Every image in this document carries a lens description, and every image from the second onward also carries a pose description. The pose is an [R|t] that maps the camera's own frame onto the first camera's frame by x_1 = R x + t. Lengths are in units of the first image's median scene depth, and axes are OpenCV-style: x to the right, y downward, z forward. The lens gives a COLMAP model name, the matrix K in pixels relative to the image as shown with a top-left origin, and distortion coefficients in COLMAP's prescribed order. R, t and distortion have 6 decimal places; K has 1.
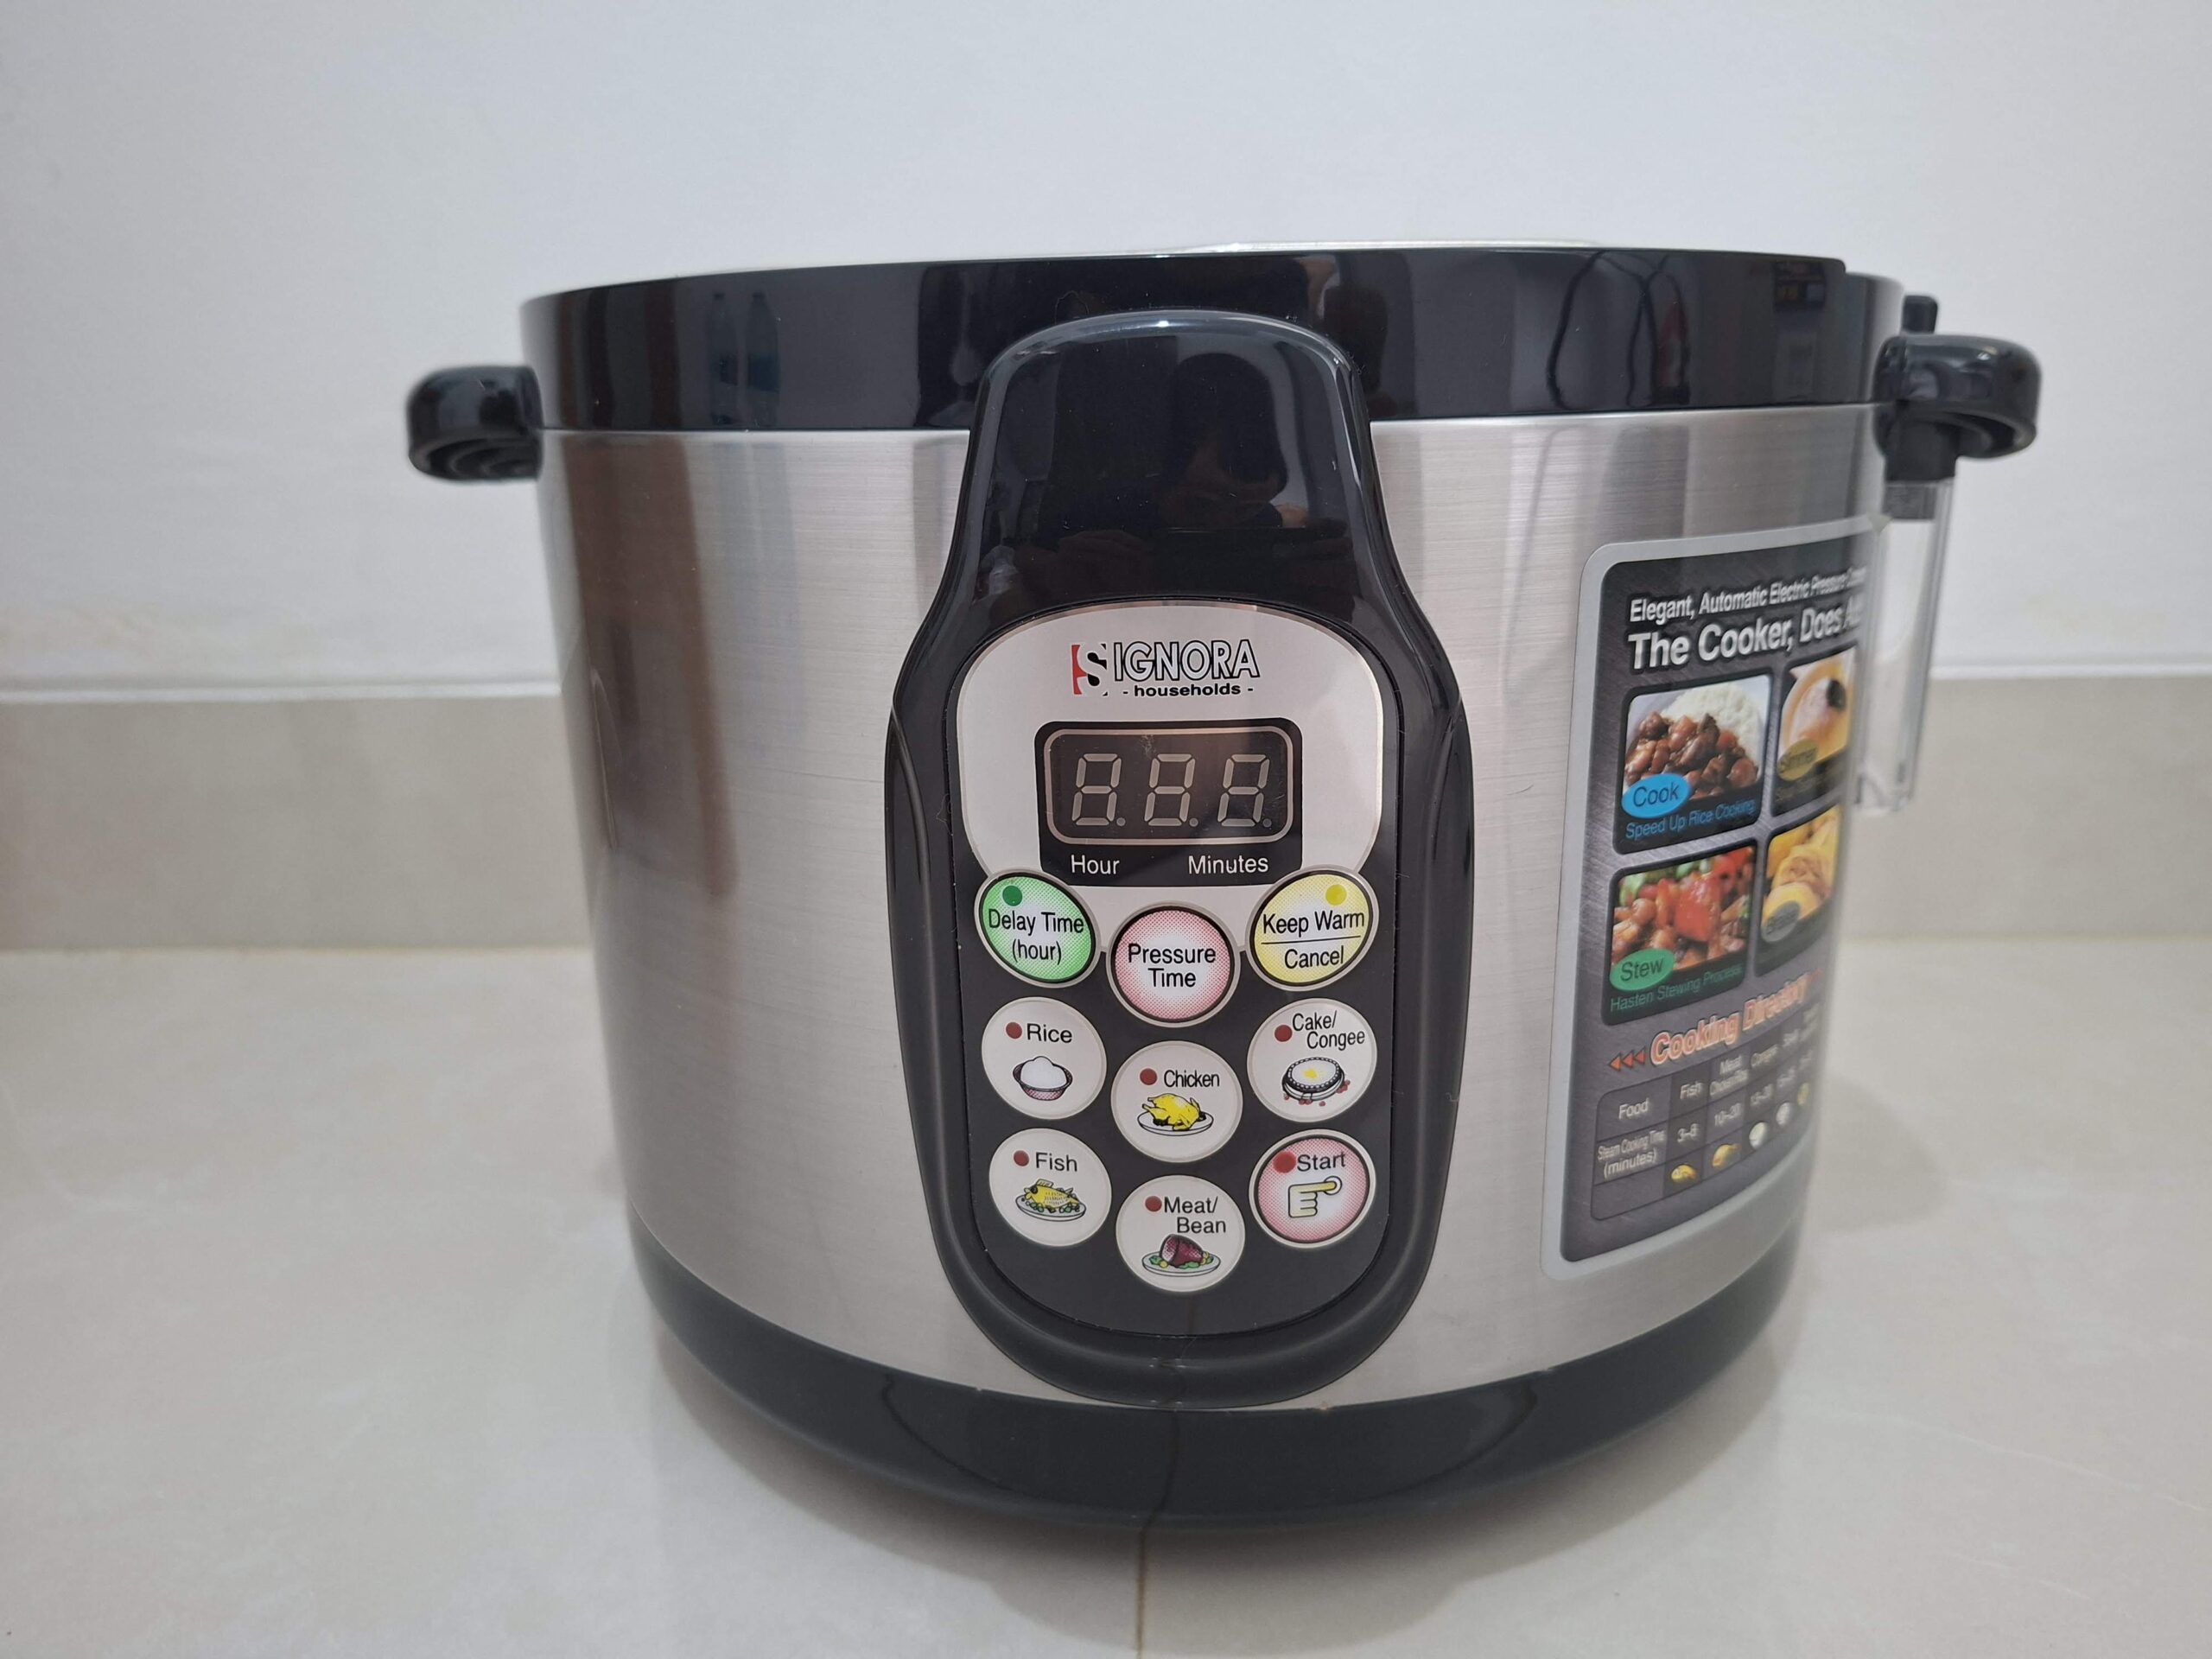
lens RADIAL K [[1536.5, 0, 1106.0], [0, 1536.5, 829.5], [0, 0, 1]] dist [0.005395, -0.006712]
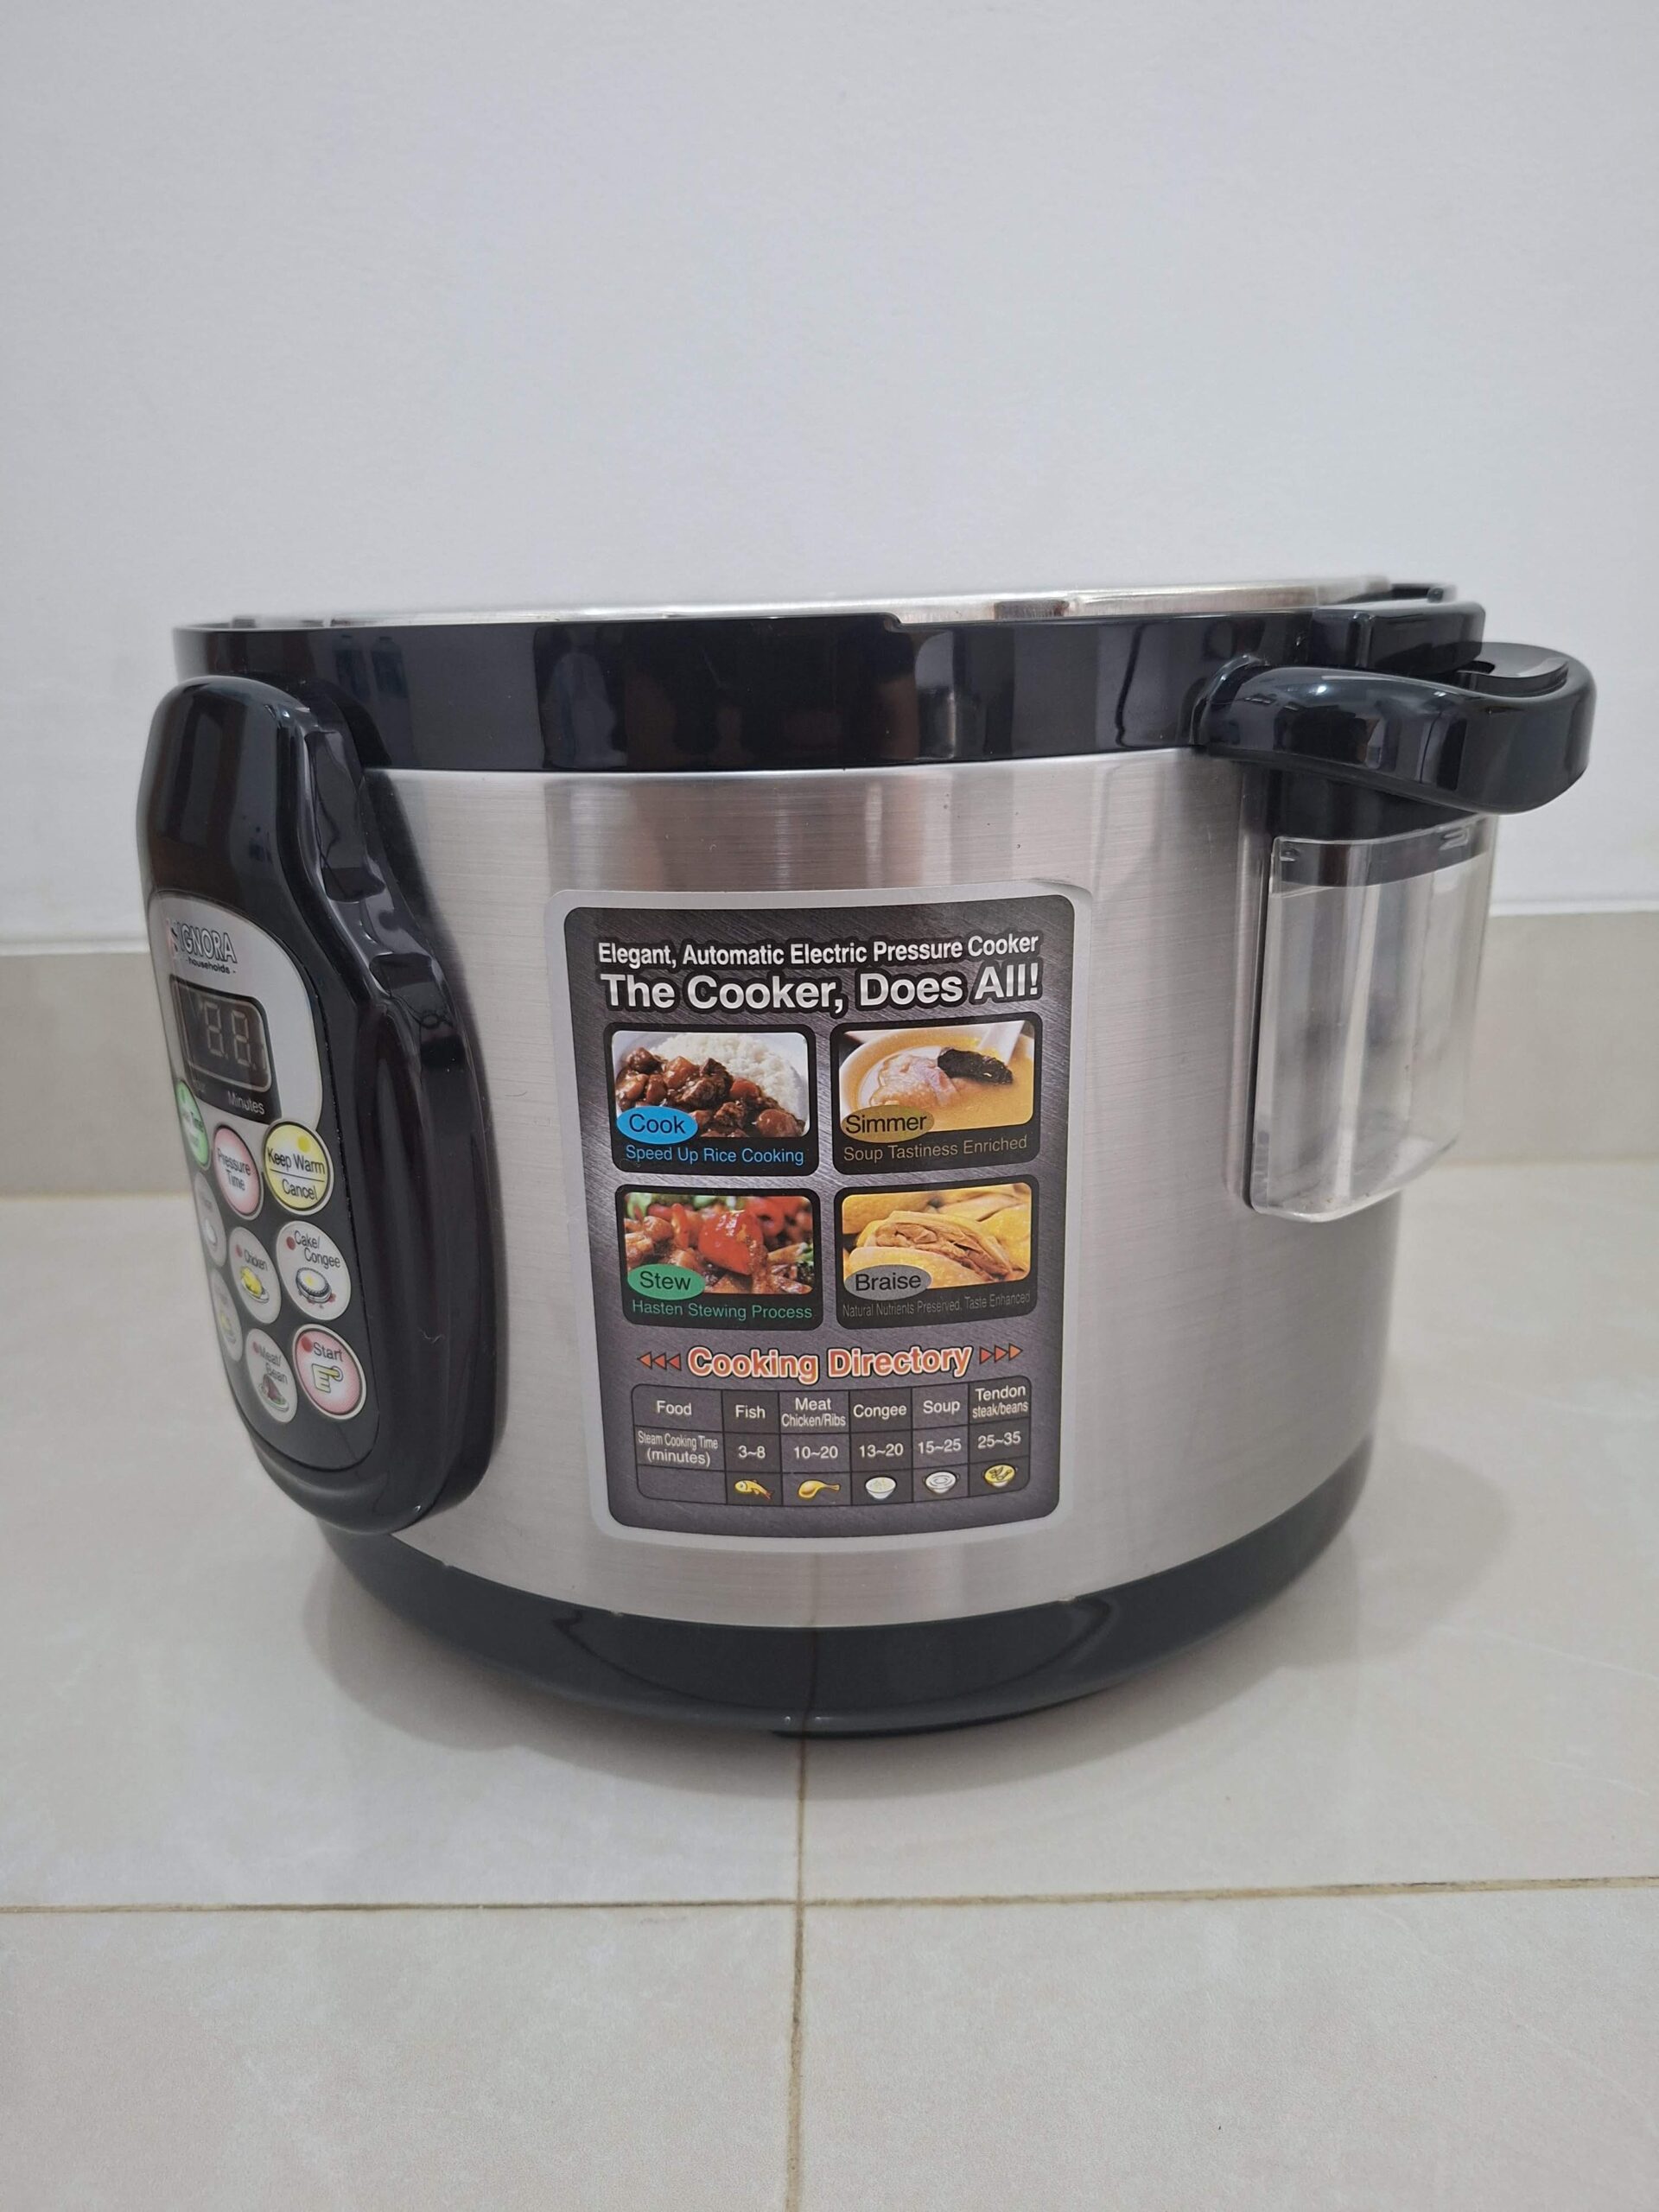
lens RADIAL K [[1536.5, 0, 829.5], [0, 1536.5, 1106.0], [0, 0, 1]] dist [0.005395, -0.006712]
pose [[0.805438, 0.192502, -0.560546, 1.083239], [-0.160225, 0.981289, 0.106769, -0.173761], [0.570611, 0.003818, 0.821212, 0.187803]]
